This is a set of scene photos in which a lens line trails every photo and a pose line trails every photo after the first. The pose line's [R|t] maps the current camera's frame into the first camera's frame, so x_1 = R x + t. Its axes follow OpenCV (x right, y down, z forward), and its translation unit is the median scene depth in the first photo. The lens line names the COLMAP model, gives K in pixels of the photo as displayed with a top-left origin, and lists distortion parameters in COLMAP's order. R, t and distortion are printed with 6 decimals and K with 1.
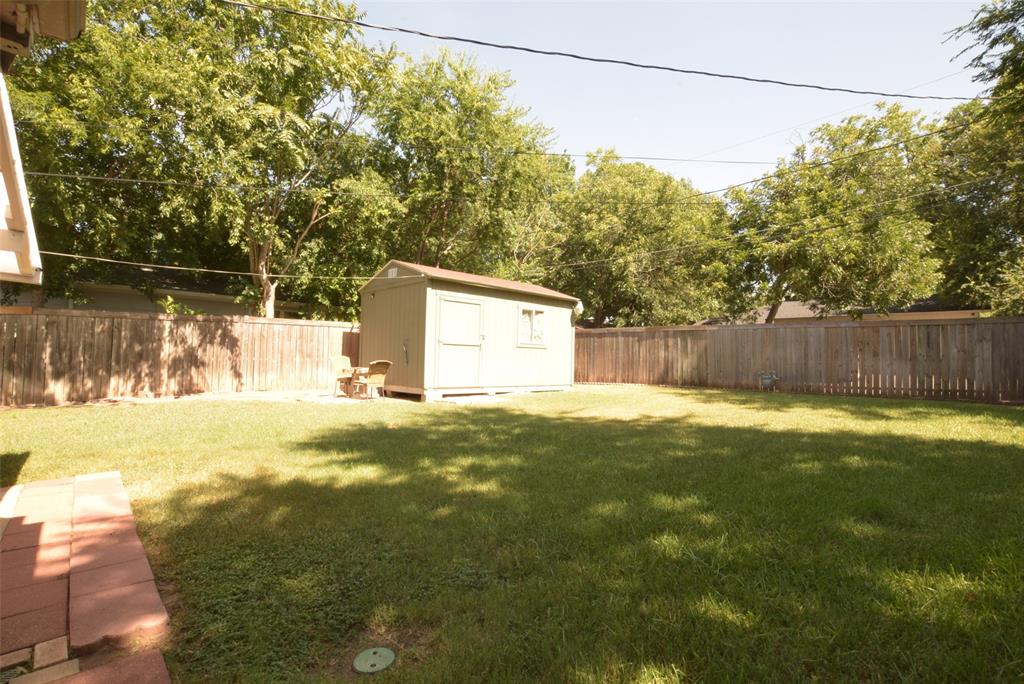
lens RADIAL K [[480.9, 0, 507.8], [0, 480.9, 343.9], [0, 0, 1]] dist [-0.026759, 0.001836]
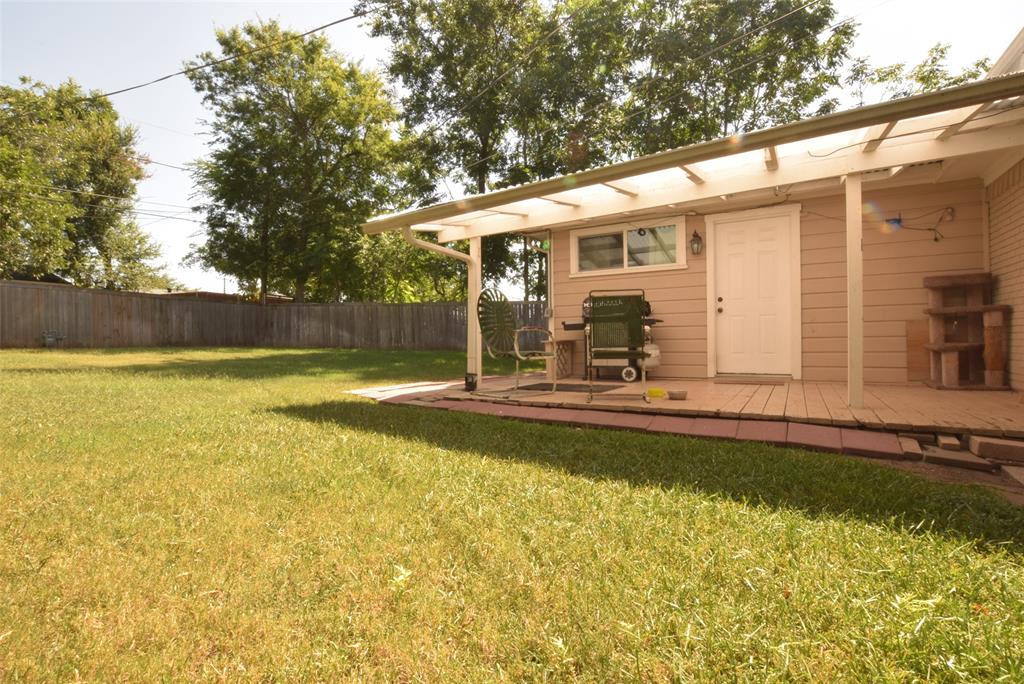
lens RADIAL K [[480.9, 0, 514.0], [0, 480.9, 338.7], [0, 0, 1]] dist [-0.026759, 0.001836]
pose [[-0.279736, 0.000676, 0.960077, -0.745367], [-0.010697, 0.999935, -0.003821, 0.072565], [-0.960017, -0.011339, -0.279711, 0.335362]]
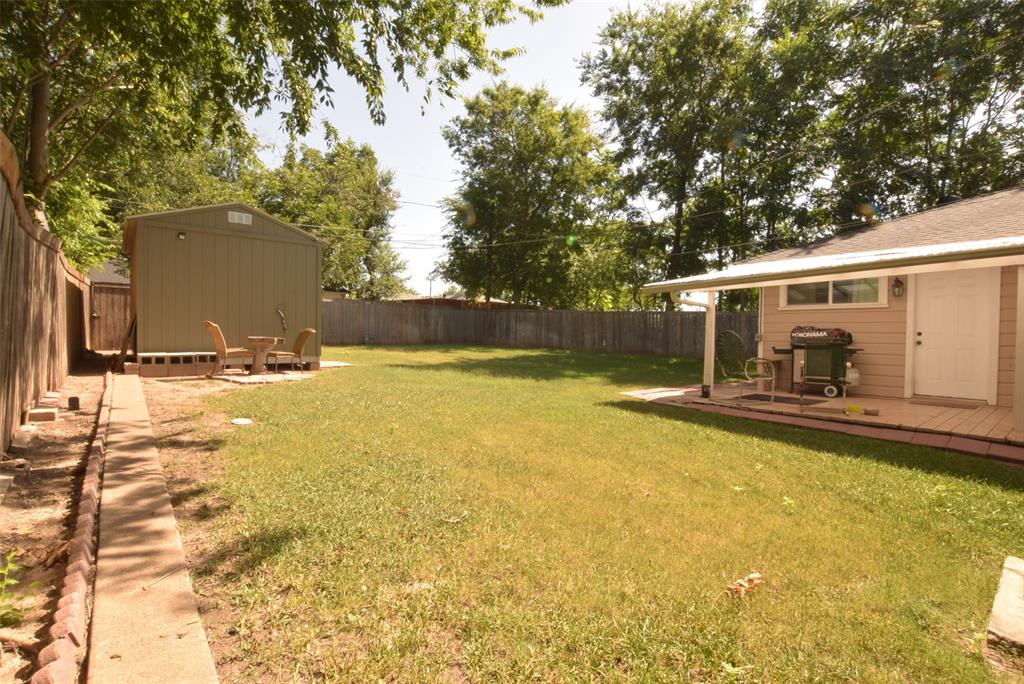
lens RADIAL K [[480.9, 0, 512.1], [0, 480.9, 341.2], [0, 0, 1]] dist [-0.026759, 0.001836]
pose [[0.062203, -0.023210, 0.997794, -0.970030], [-0.031622, 0.999182, 0.025214, 0.034866], [-0.997562, -0.033120, 0.061418, 0.476352]]
